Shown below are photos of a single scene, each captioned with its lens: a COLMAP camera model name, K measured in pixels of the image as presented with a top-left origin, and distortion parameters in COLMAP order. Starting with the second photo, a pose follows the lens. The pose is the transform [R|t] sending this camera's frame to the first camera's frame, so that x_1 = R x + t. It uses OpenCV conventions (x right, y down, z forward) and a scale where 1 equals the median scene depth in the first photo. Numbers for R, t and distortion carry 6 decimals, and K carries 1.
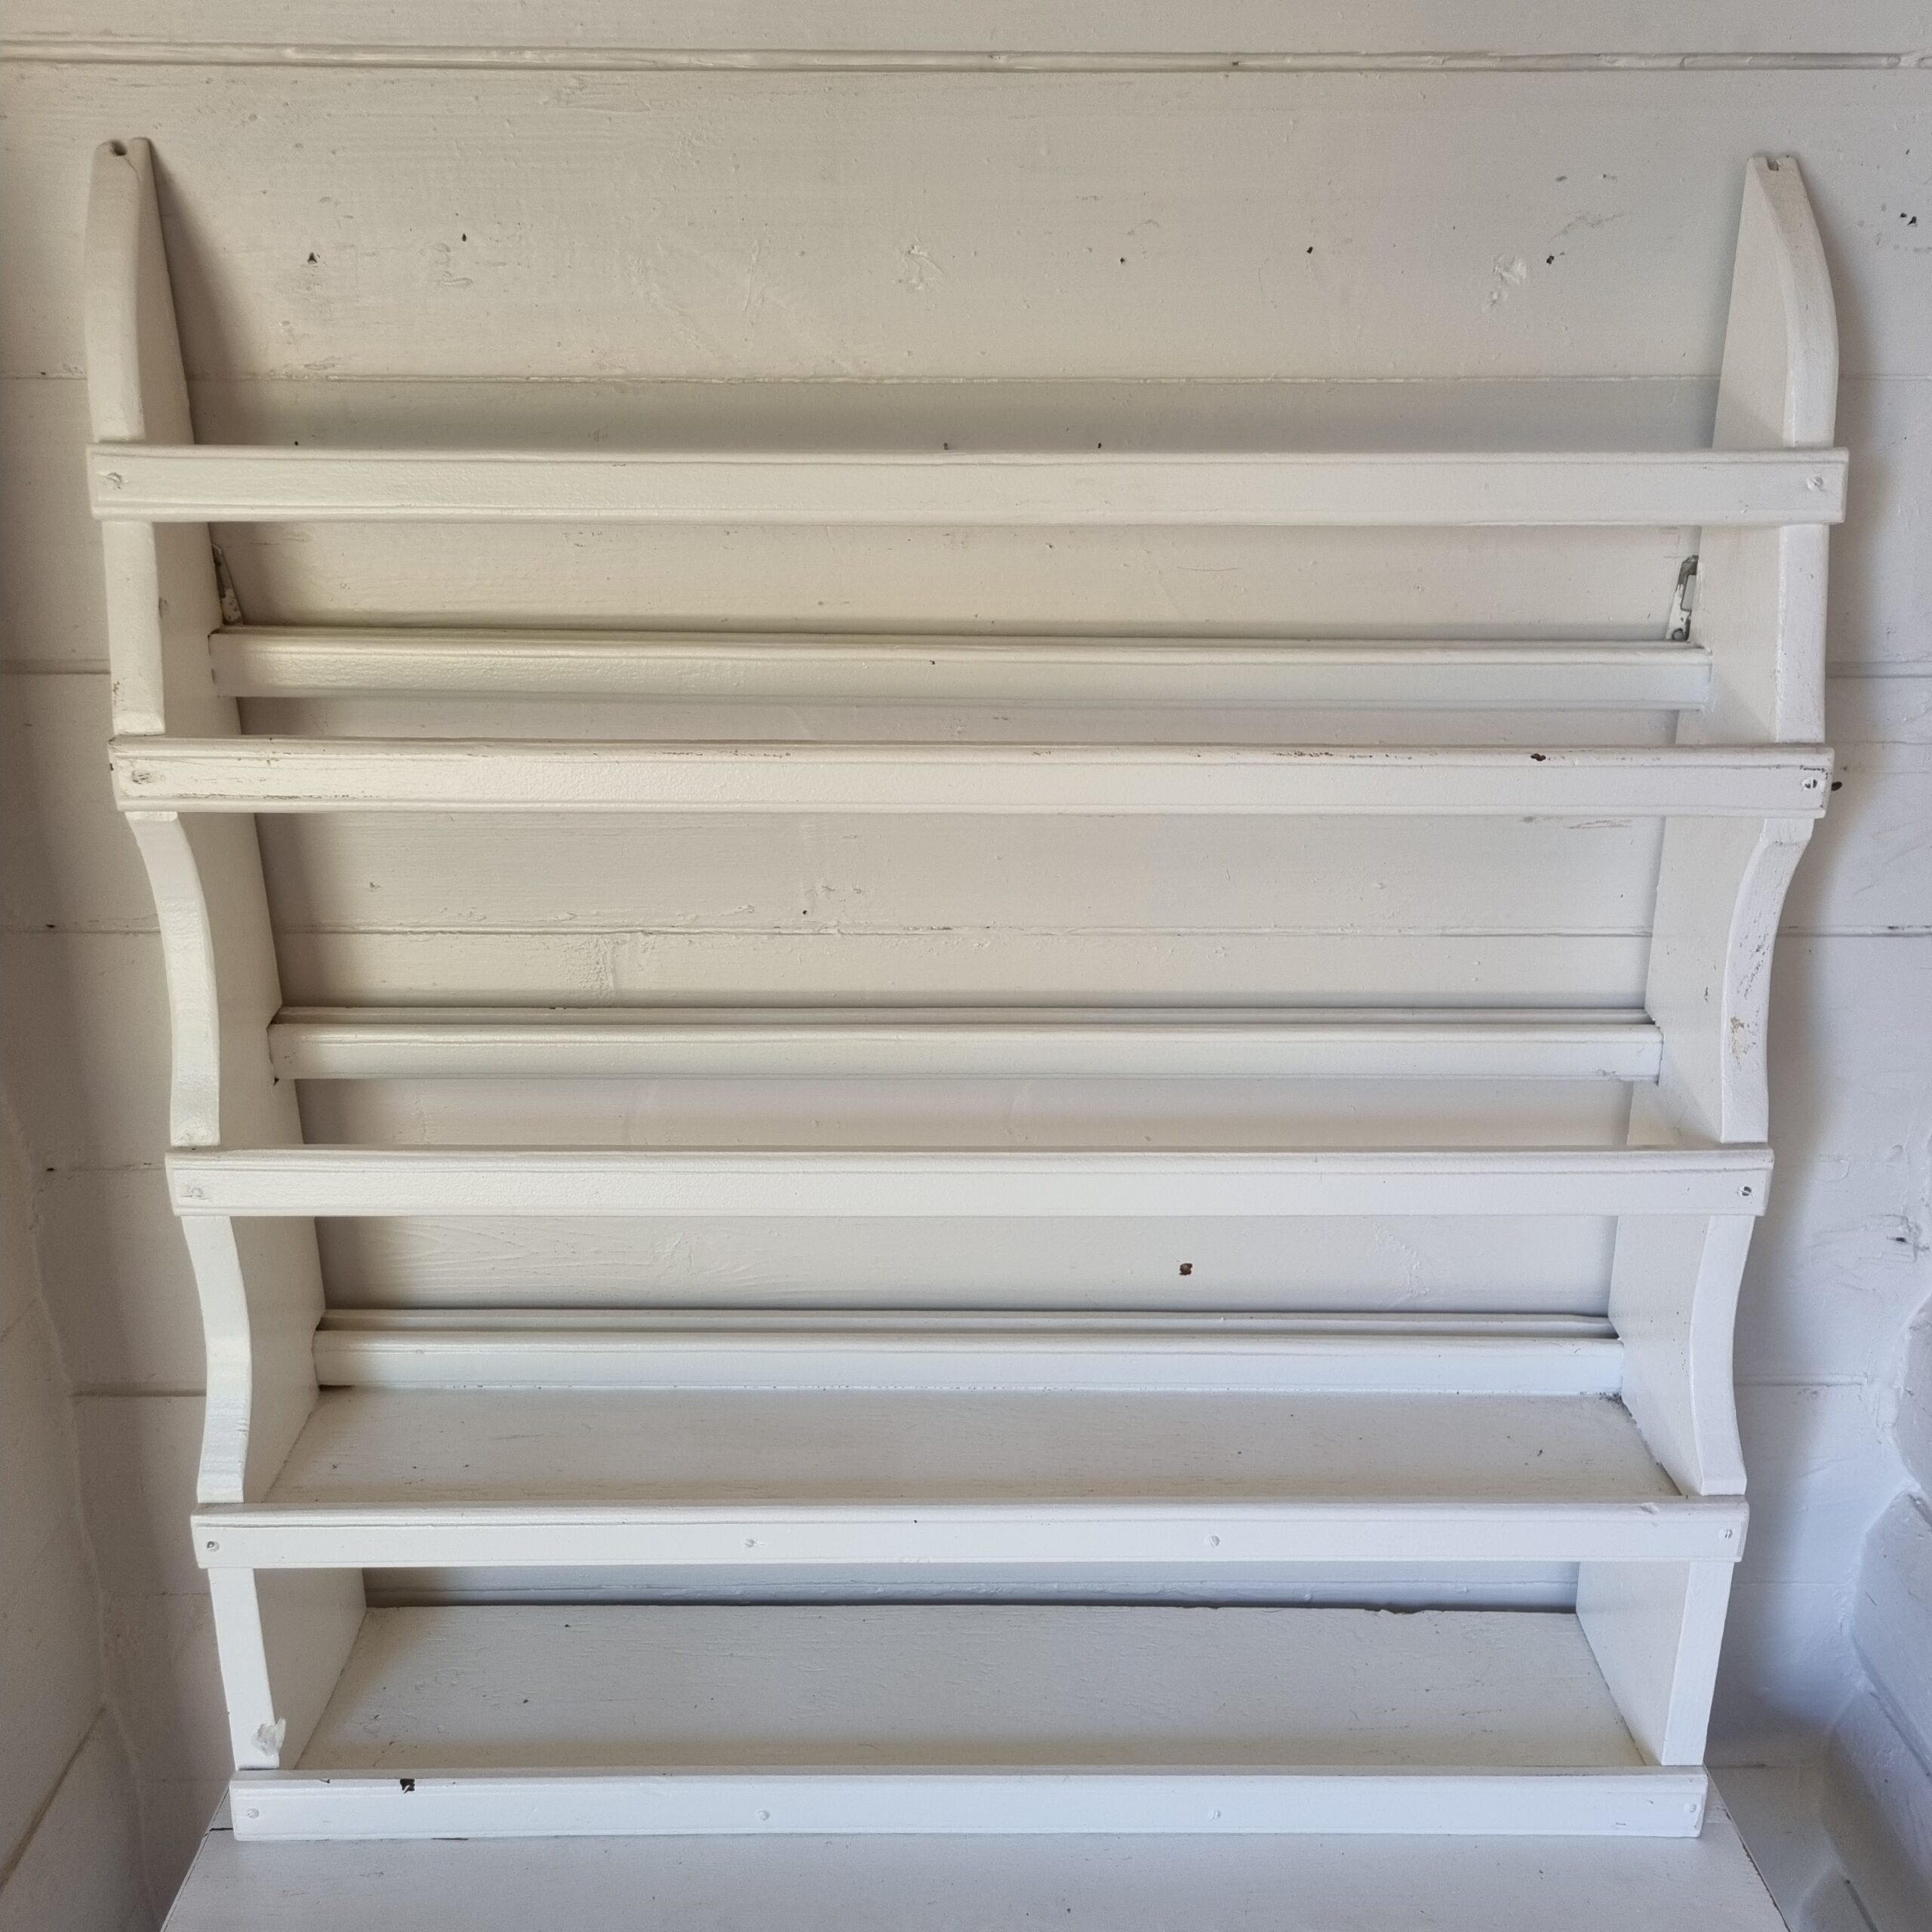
lens RADIAL K [[1975.2, 0, 966.6], [0, 1975.2, 915.0], [0, 0, 1]] dist [0.072799, -0.124456]
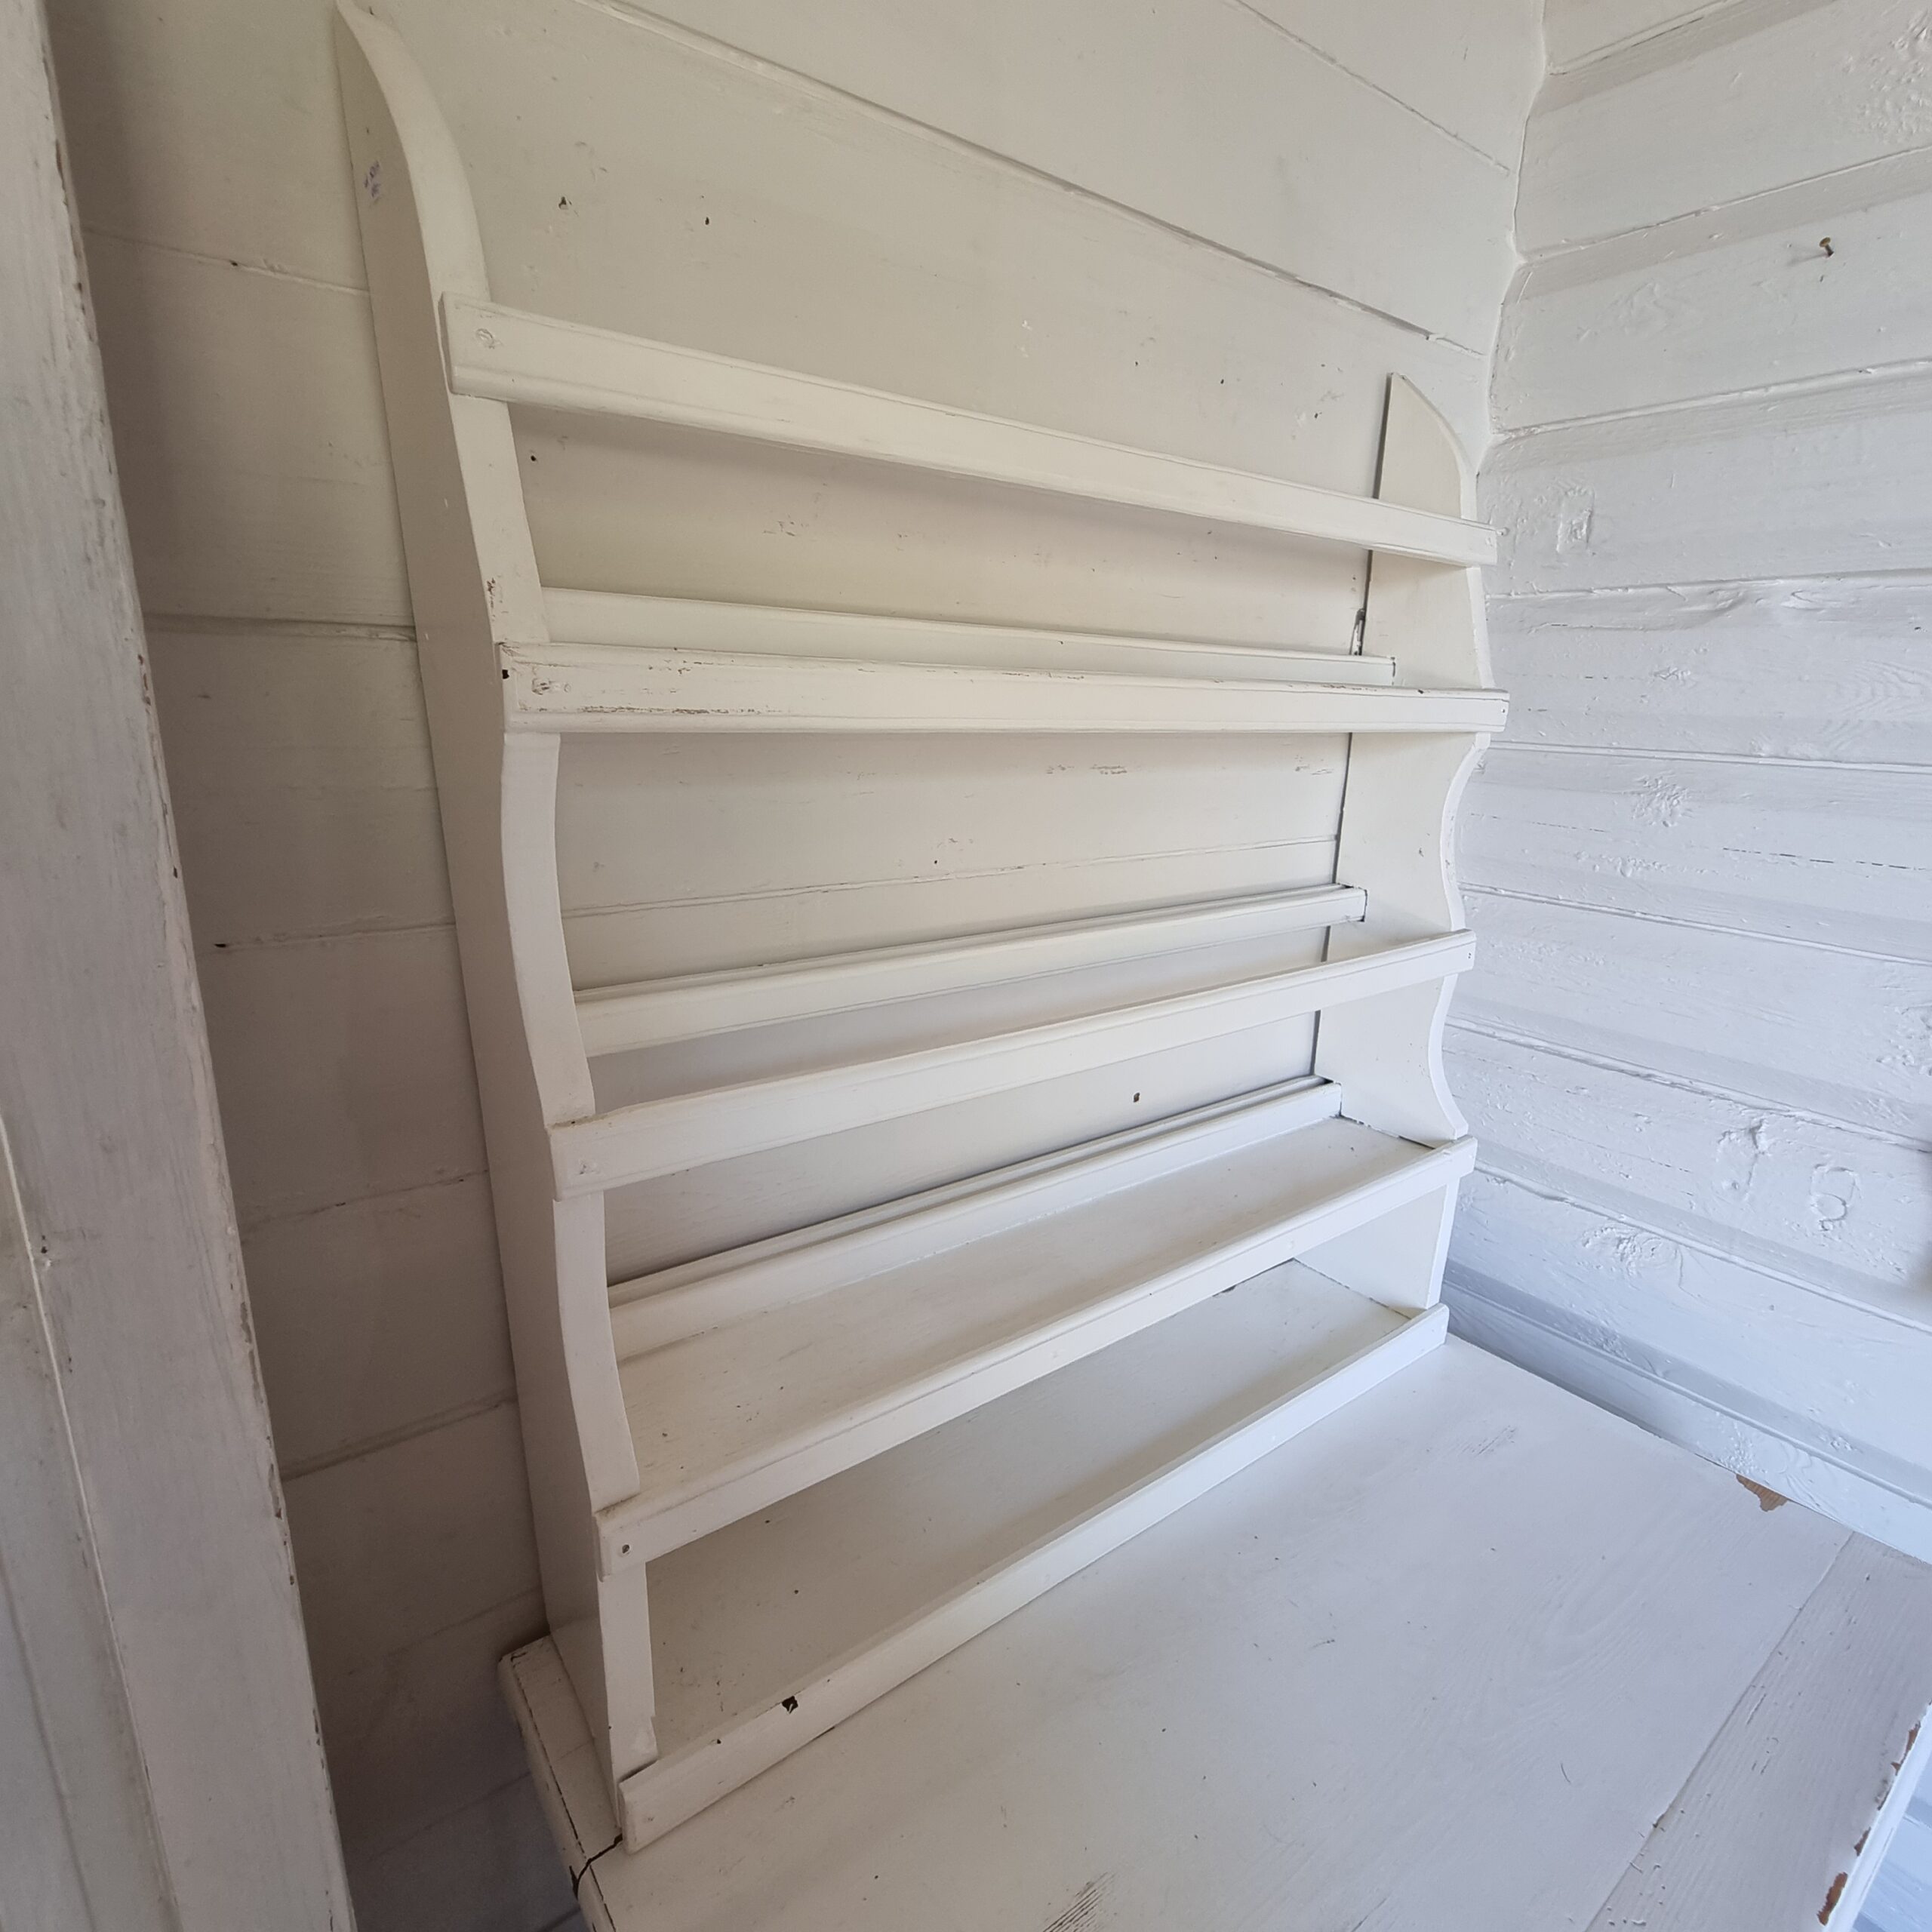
lens RADIAL K [[1062.3, 0, 961.7], [0, 1062.3, 974.3], [0, 0, 1]] dist [-0.001441, -0.000676]
pose [[0.805990, -0.137079, 0.575838, -0.491942], [0.175879, 0.984340, -0.011852, 0.084156], [-0.565196, 0.110830, 0.817478, 0.467093]]
